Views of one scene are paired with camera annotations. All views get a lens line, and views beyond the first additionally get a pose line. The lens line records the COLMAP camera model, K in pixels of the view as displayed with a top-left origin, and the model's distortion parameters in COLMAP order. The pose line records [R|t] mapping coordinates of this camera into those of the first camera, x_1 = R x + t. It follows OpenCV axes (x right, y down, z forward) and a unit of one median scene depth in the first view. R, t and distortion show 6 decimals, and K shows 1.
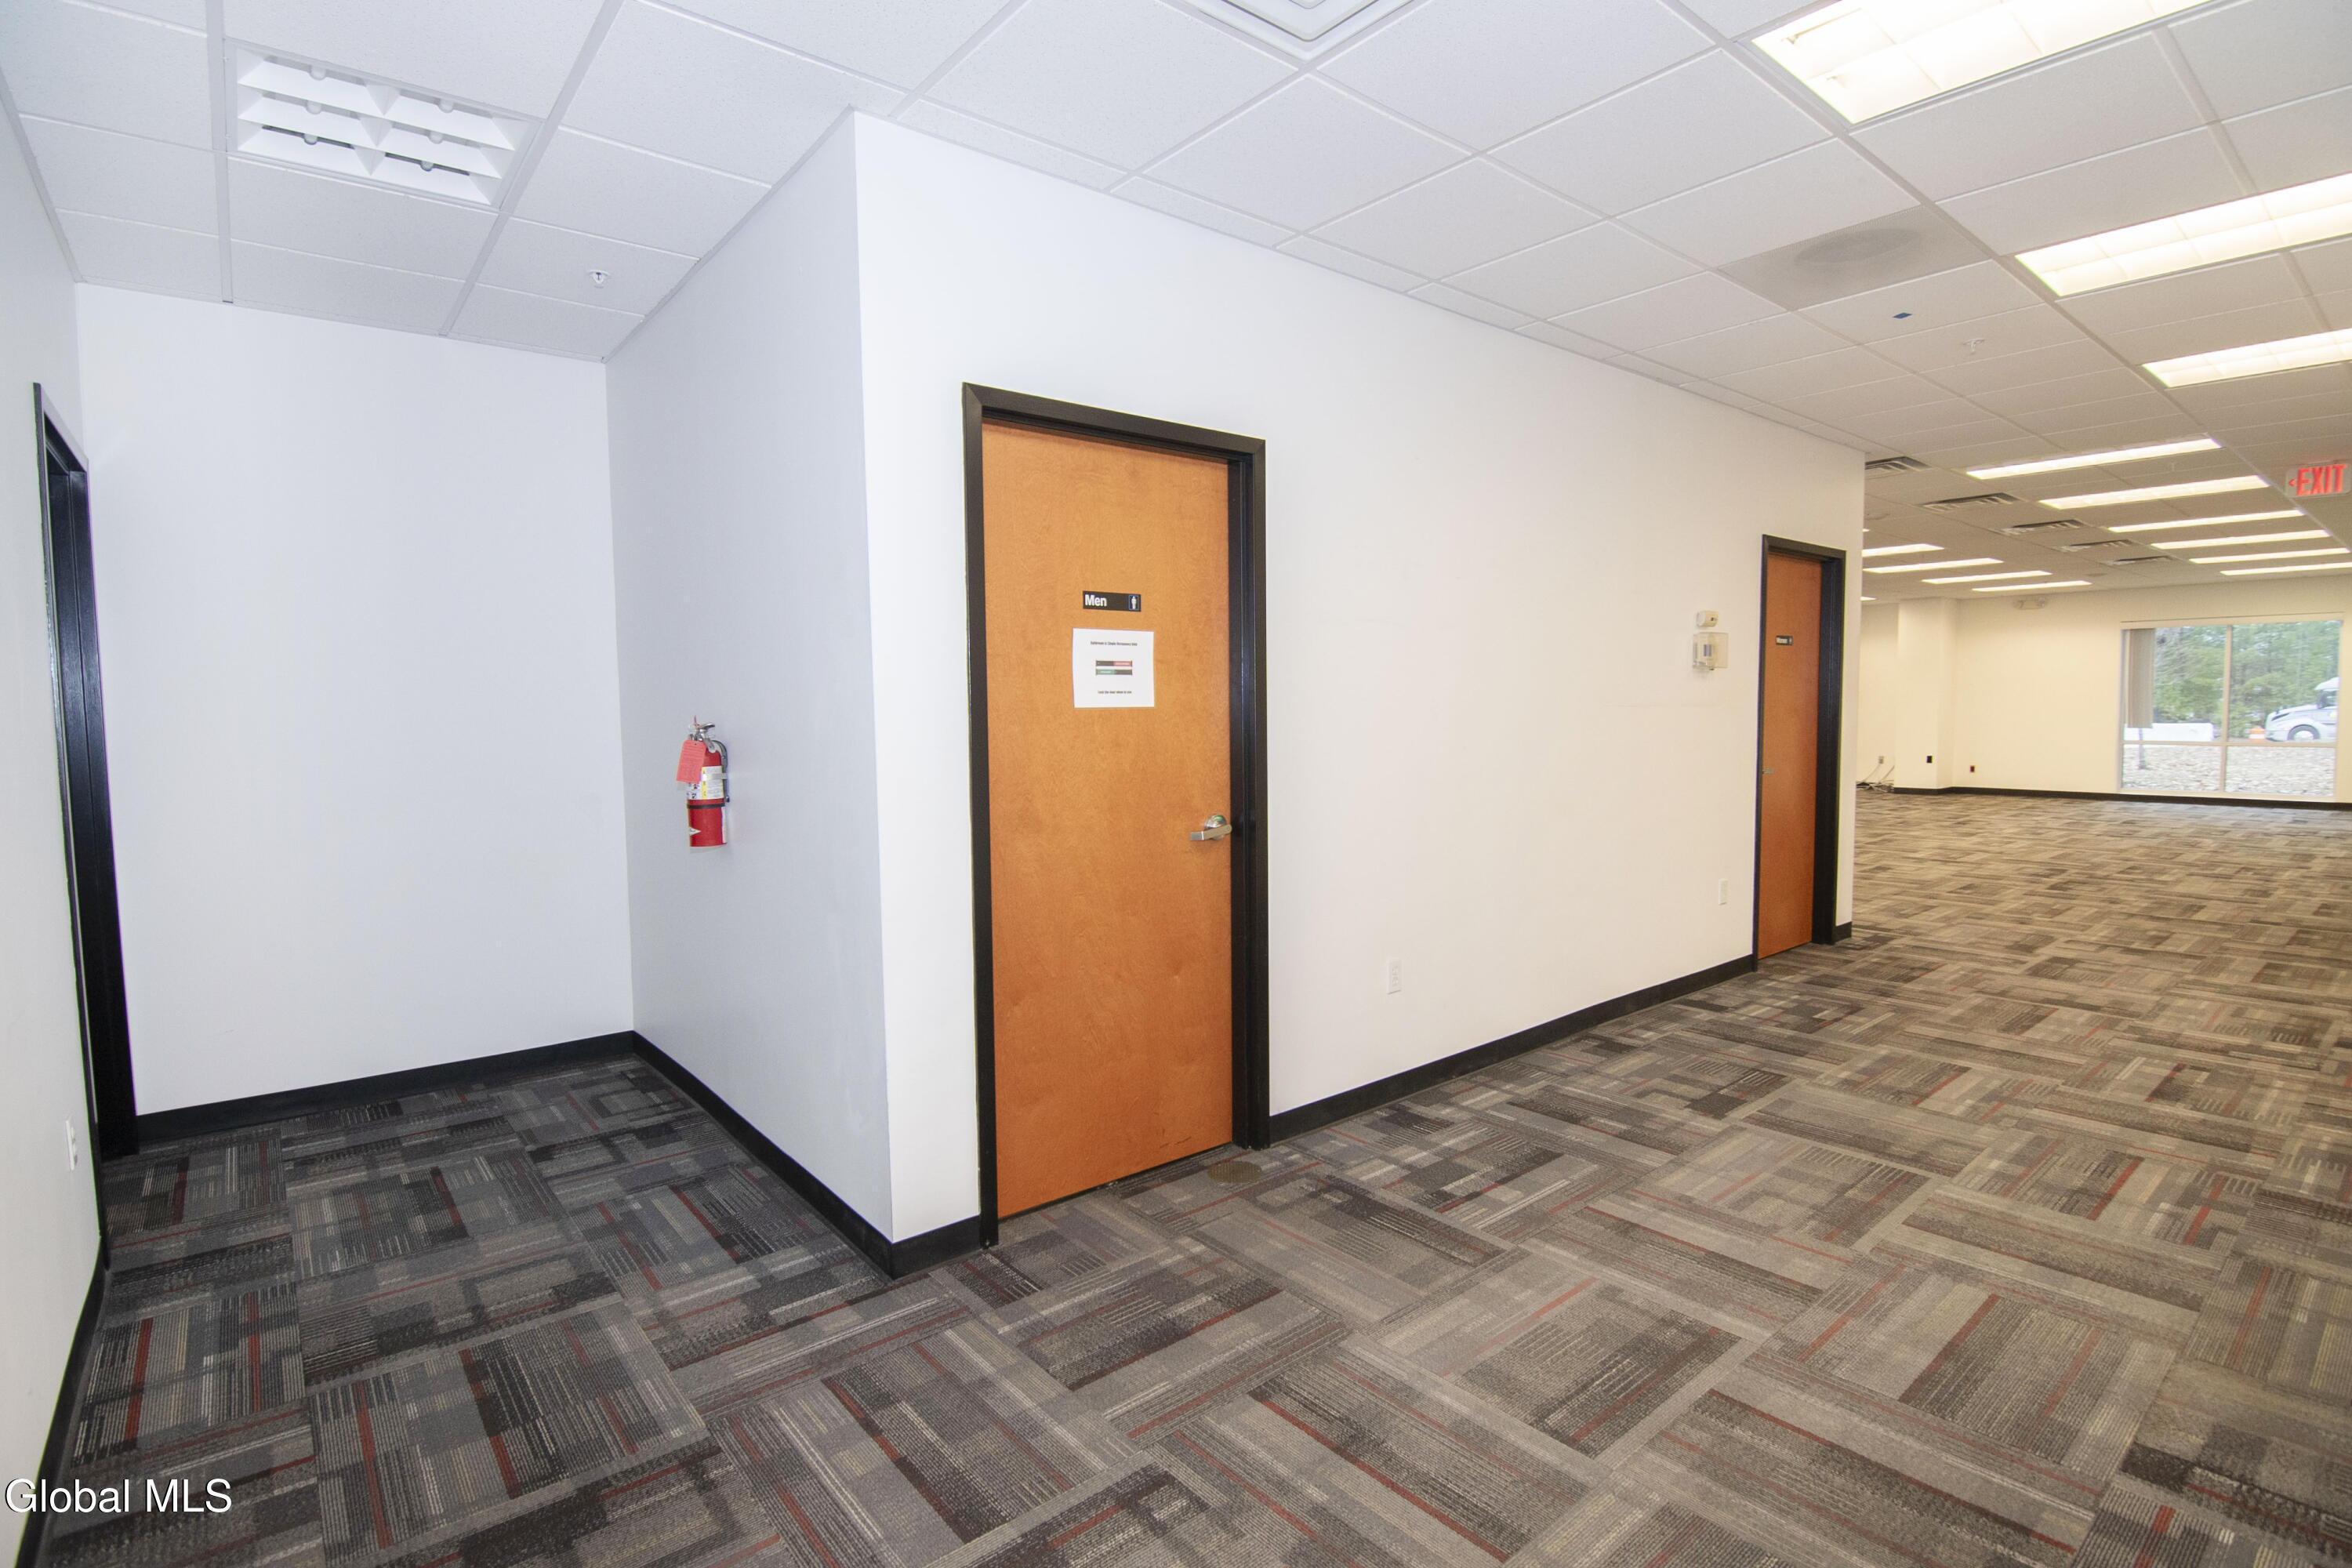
lens RADIAL K [[1134.0, 0, 1182.7], [0, 1134.0, 794.5], [0, 0, 1]] dist [0.004750, -0.001041]
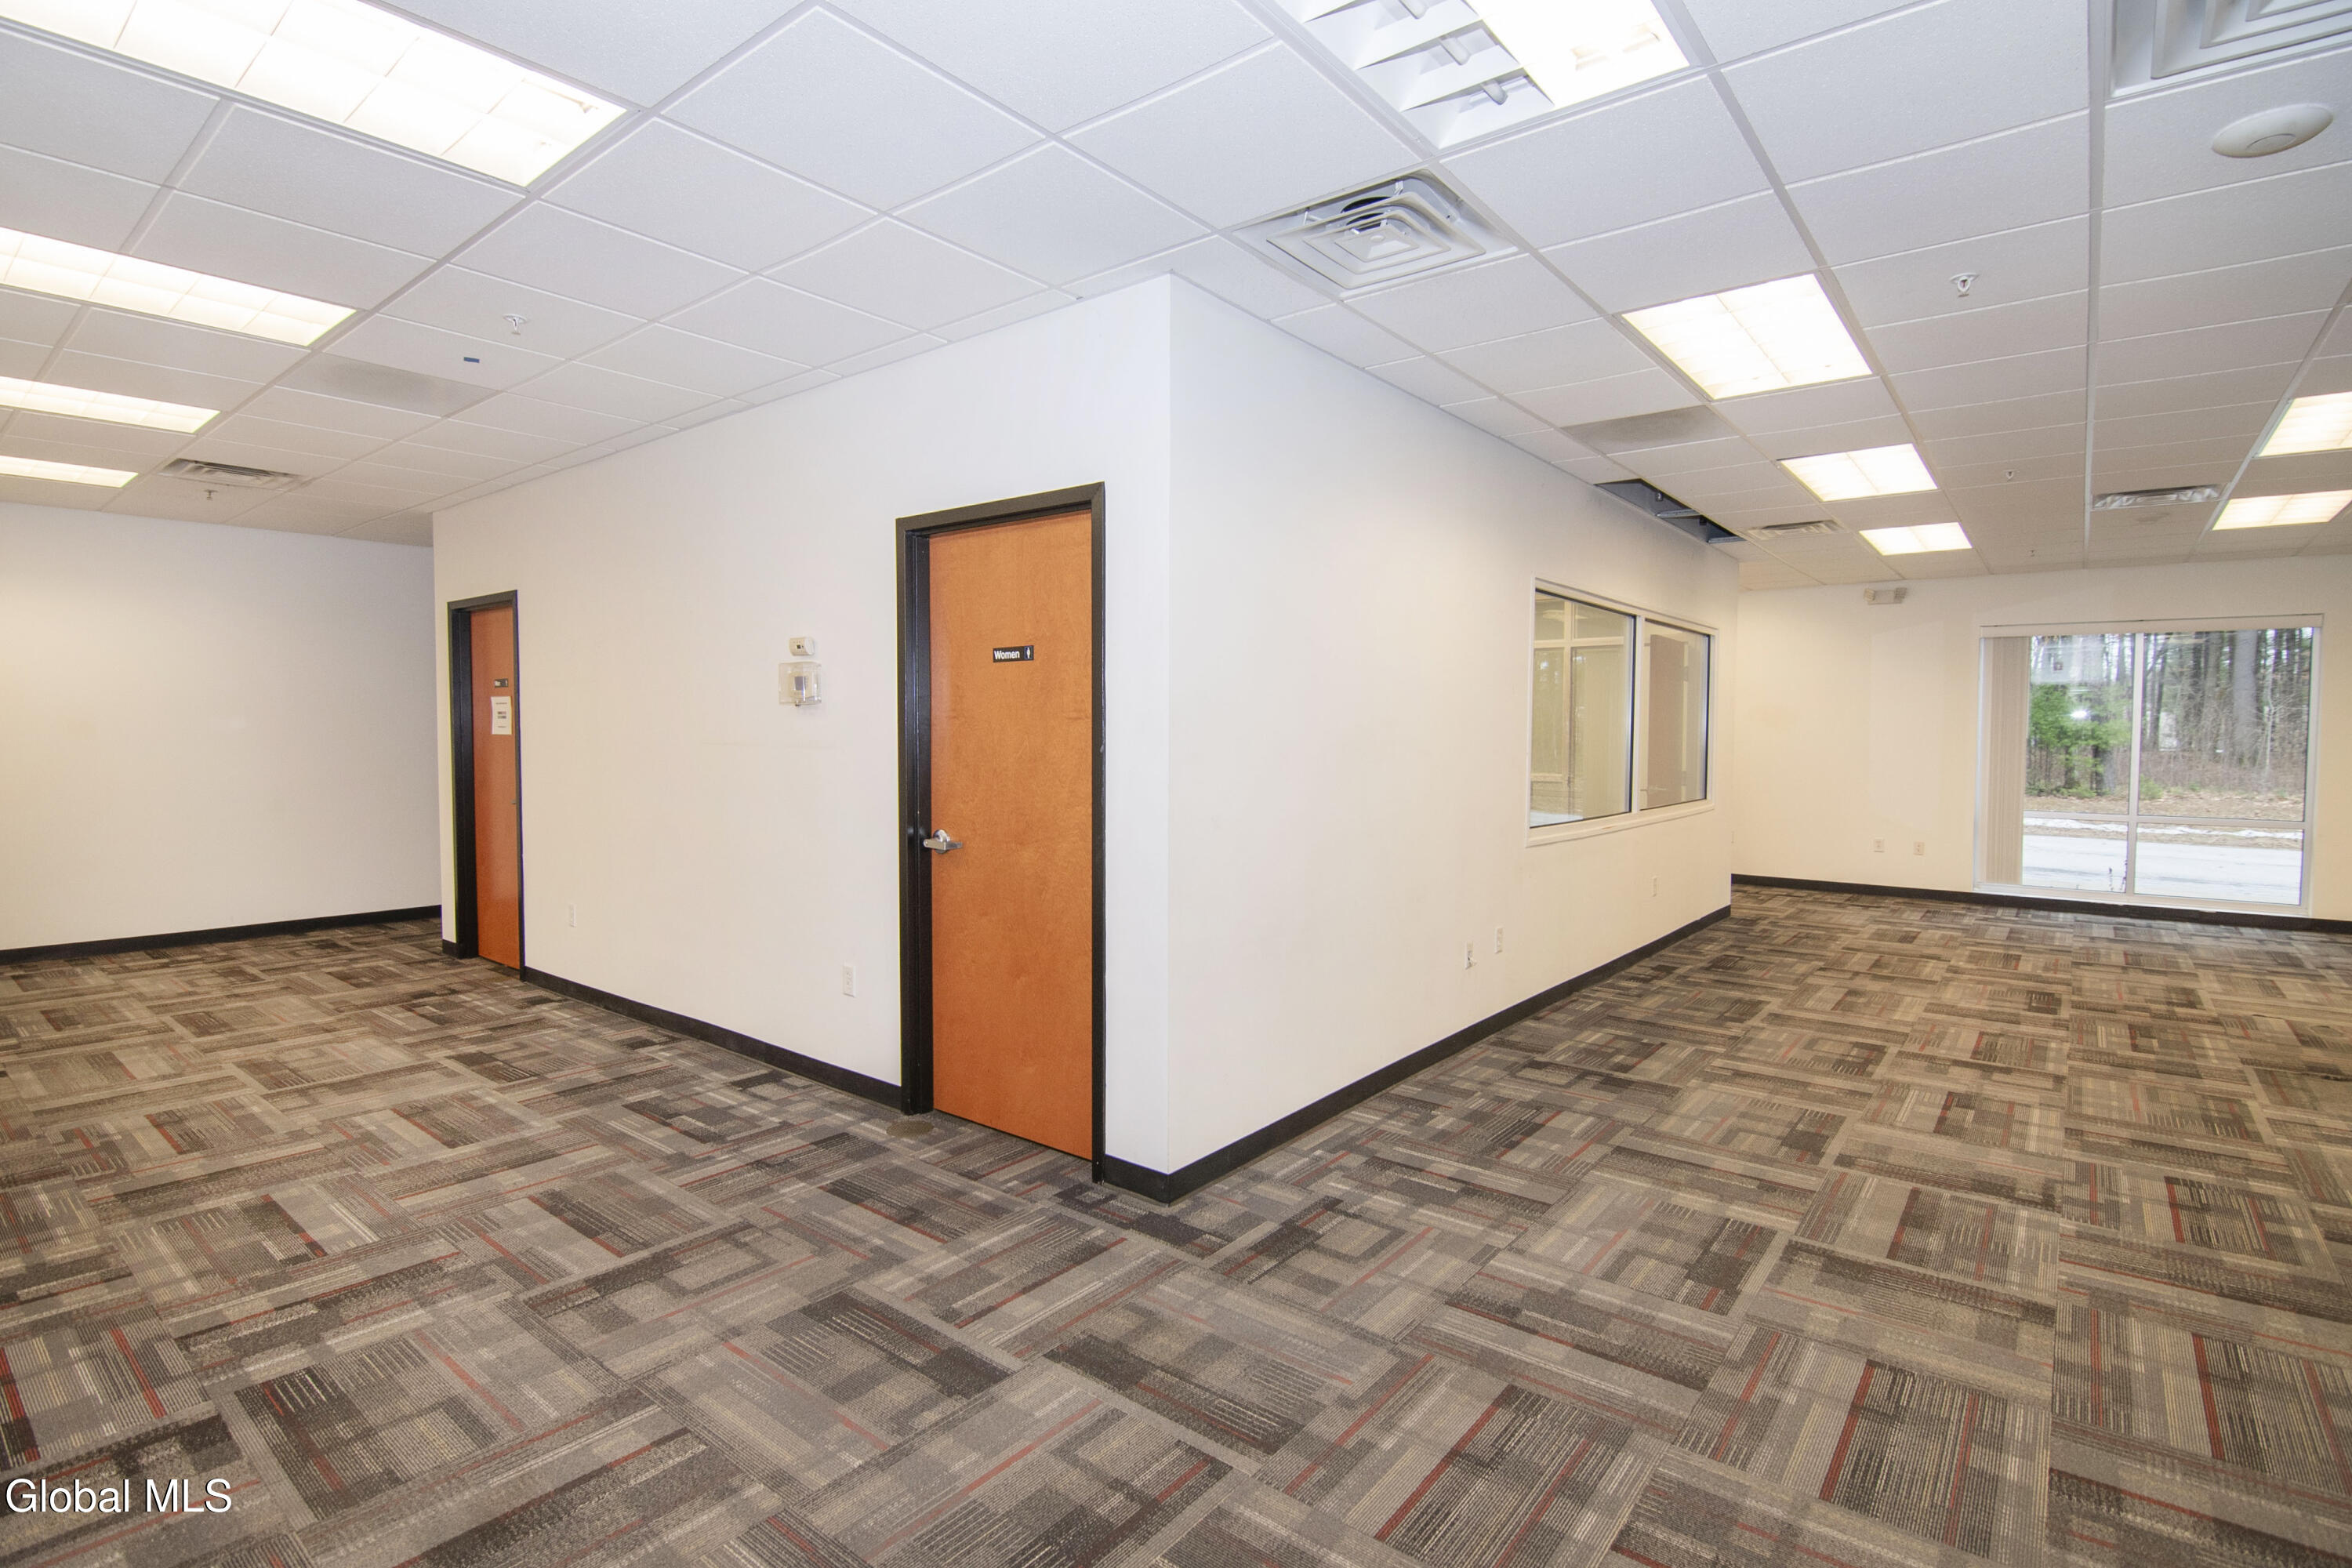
lens RADIAL K [[1134.0, 0, 1187.0], [0, 1134.0, 787.0], [0, 0, 1]] dist [0.004750, -0.001041]
pose [[0.170799, 0.051961, -0.983935, 1.692510], [-0.075207, 0.996383, 0.039563, -0.129928], [0.982432, 0.067241, 0.174089, 1.414763]]
